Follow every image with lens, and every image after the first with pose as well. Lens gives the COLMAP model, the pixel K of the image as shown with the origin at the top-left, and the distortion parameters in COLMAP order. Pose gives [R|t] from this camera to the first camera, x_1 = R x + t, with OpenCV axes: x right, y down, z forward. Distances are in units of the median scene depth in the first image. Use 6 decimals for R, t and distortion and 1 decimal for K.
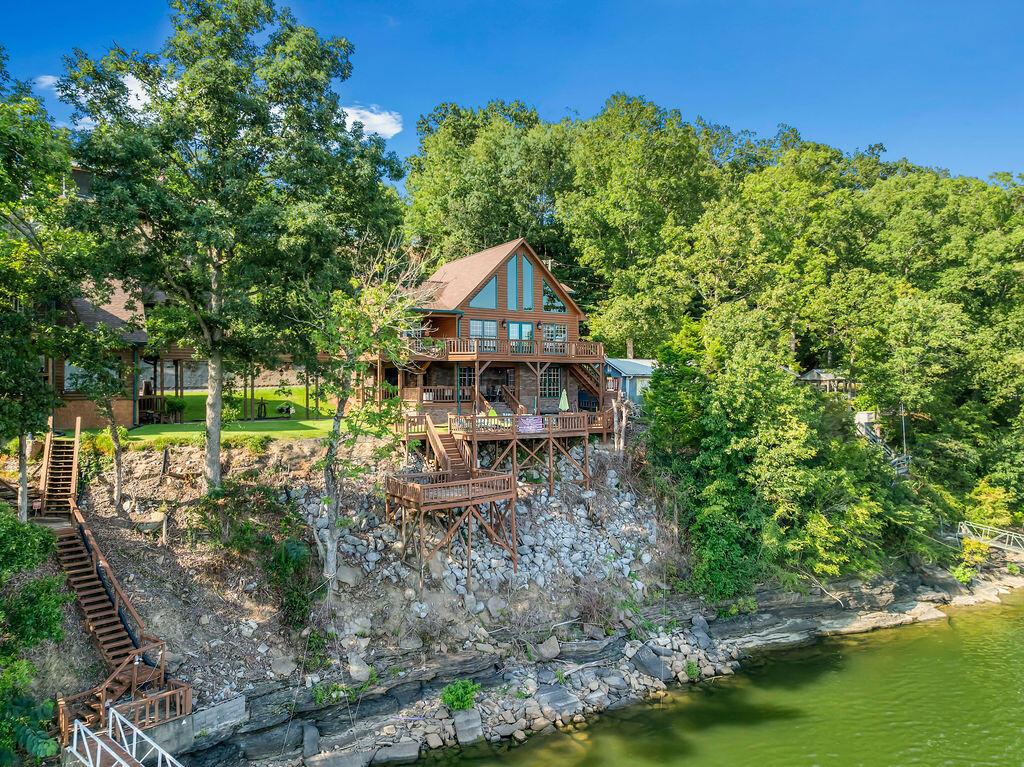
lens RADIAL K [[727.0, 0, 513.2], [0, 727.0, 381.5], [0, 0, 1]] dist [-0.028680, -0.006053]
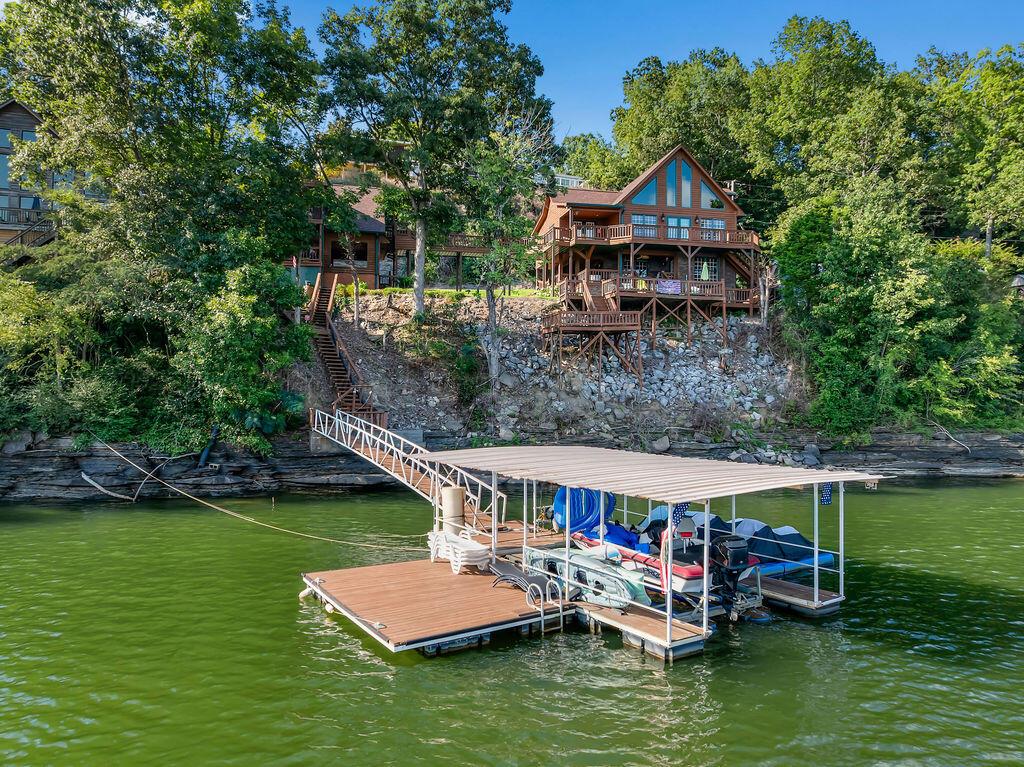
lens RADIAL K [[727.0, 0, 513.1], [0, 727.0, 383.8], [0, 0, 1]] dist [-0.028680, -0.006053]
pose [[0.936021, 0.009753, -0.351808, 0.216076], [-0.008821, 0.999952, 0.004252, 0.228457], [0.351833, -0.000877, 0.936062, -0.216785]]
